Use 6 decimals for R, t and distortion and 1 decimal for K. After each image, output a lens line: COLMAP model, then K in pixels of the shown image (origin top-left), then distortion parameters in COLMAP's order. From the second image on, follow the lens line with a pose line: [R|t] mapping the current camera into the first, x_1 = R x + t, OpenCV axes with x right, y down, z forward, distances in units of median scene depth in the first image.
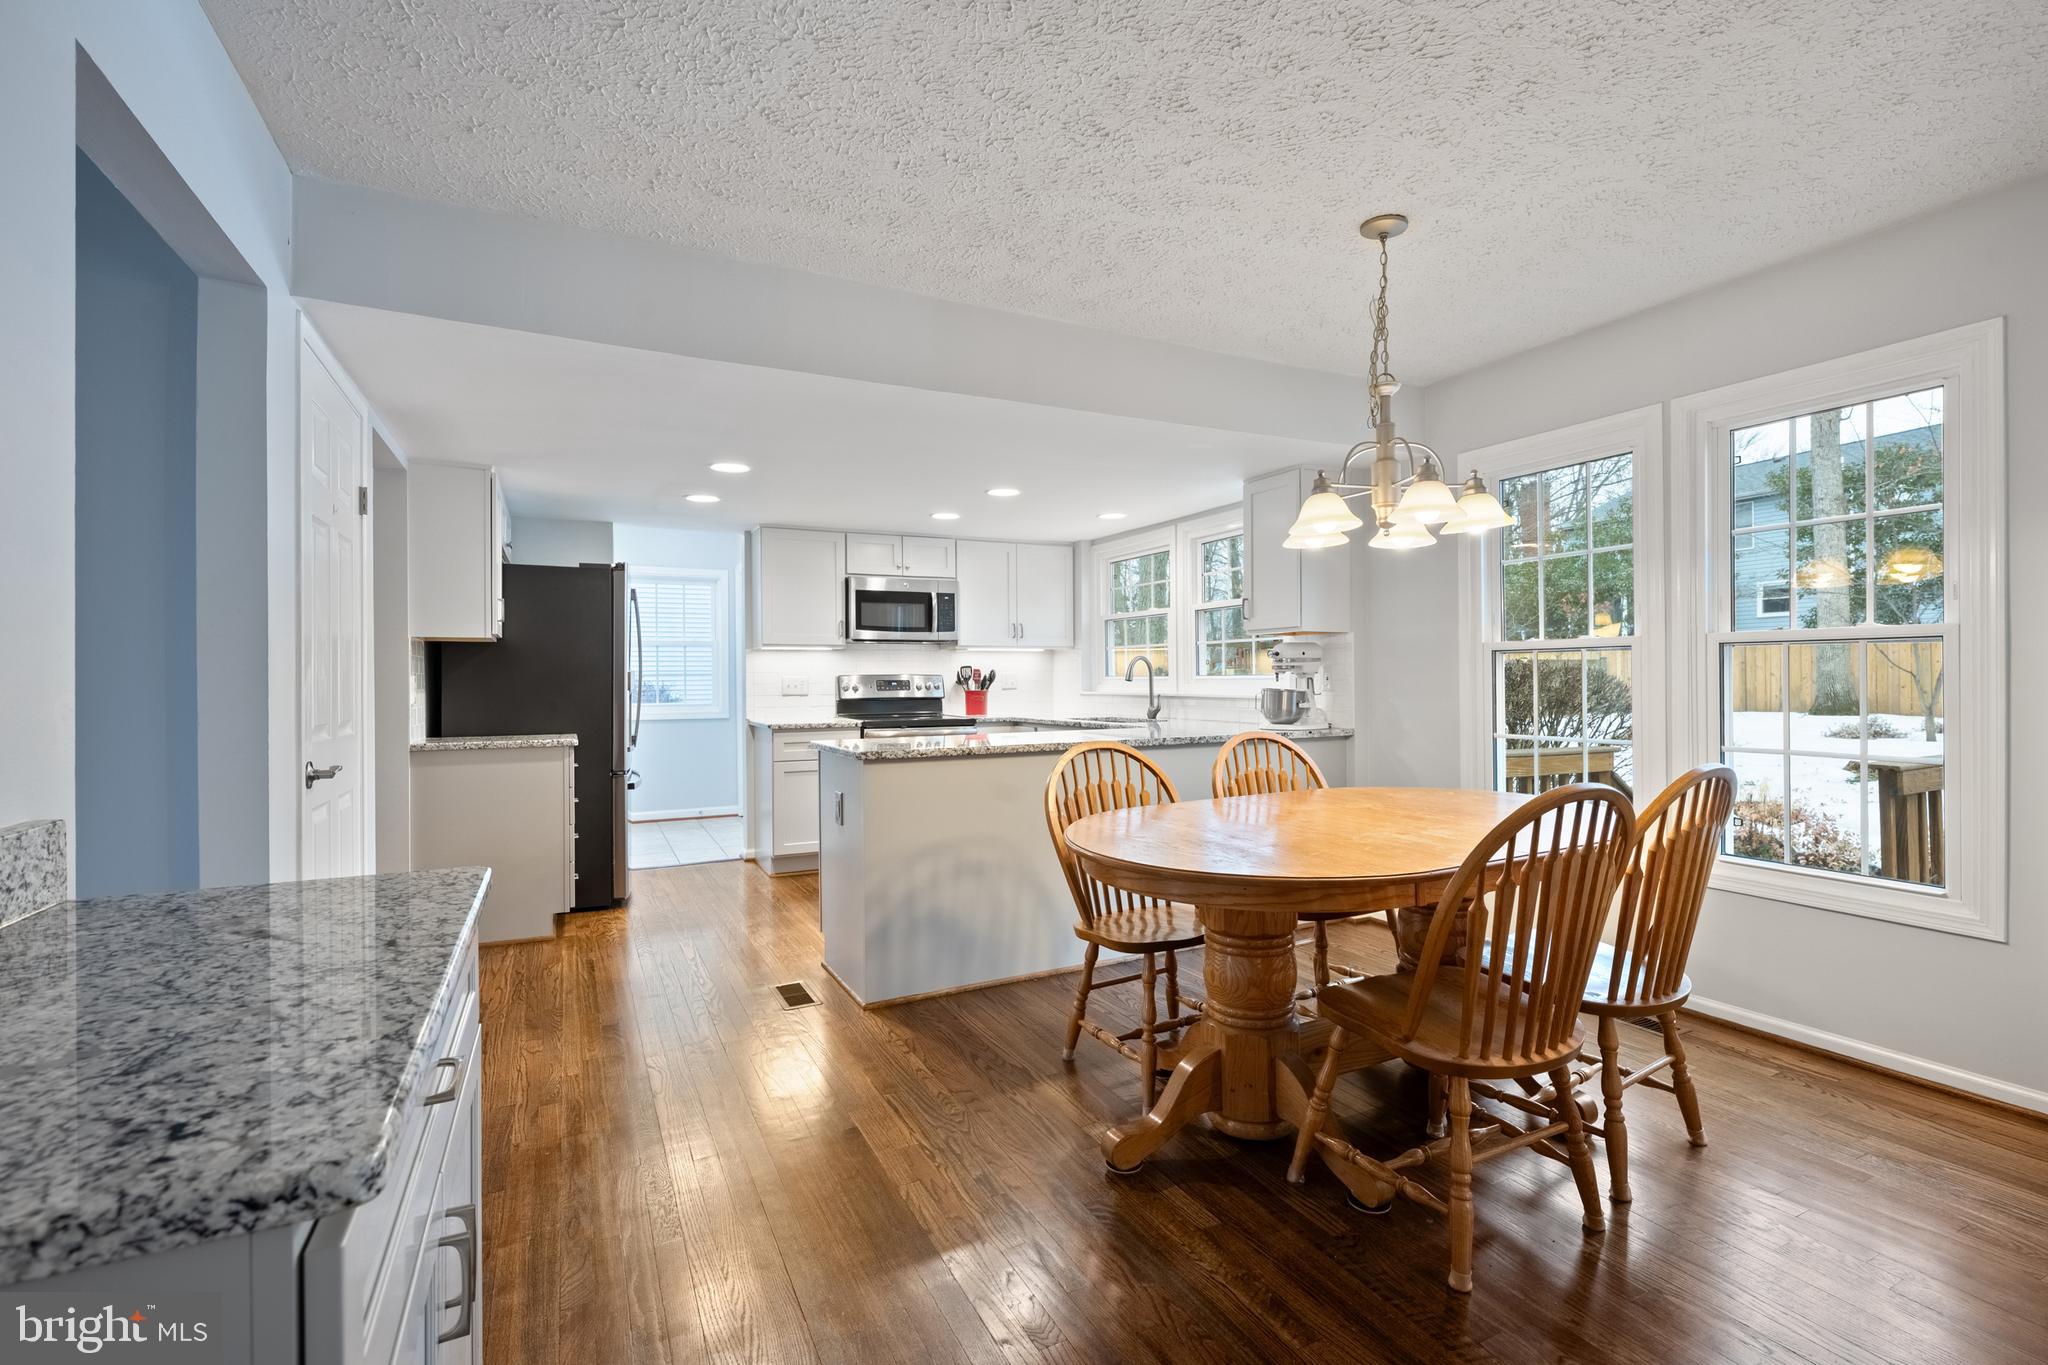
lens RADIAL K [[910.0, 0, 1029.2], [0, 910.0, 675.7], [0, 0, 1]] dist [-0.001794, -0.000414]
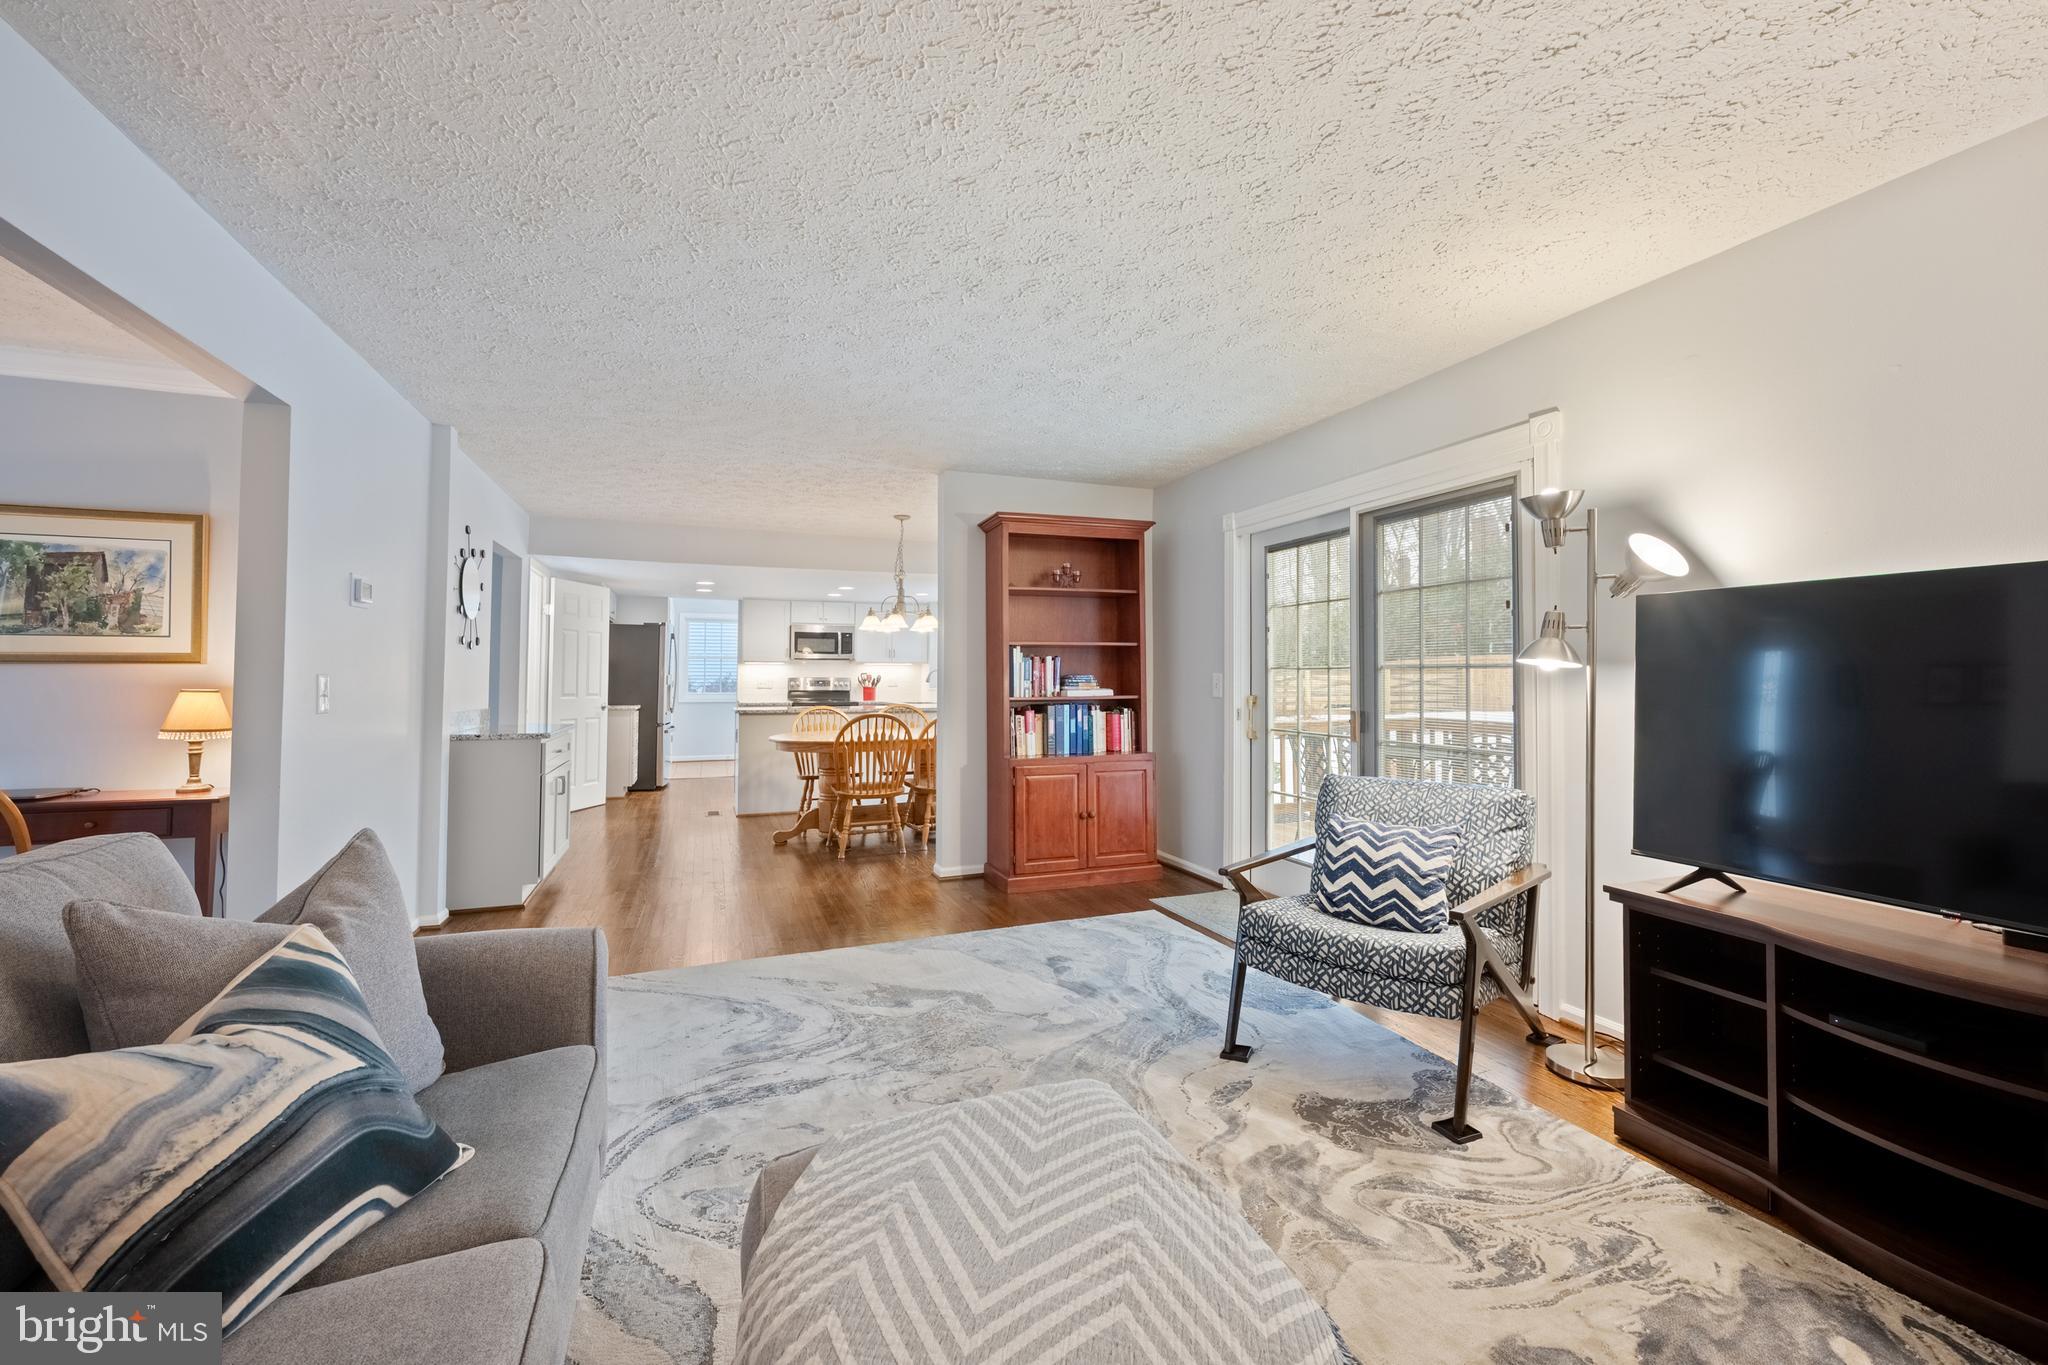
lens RADIAL K [[826.2, 0, 1036.3], [0, 826.2, 657.3], [0, 0, 1]] dist [0.000405, -0.000061]
pose [[0.995001, 0.010238, -0.099344, 0.453055], [-0.013100, 0.999517, -0.028198, -0.000363], [0.099007, 0.029358, 0.994654, -0.609912]]
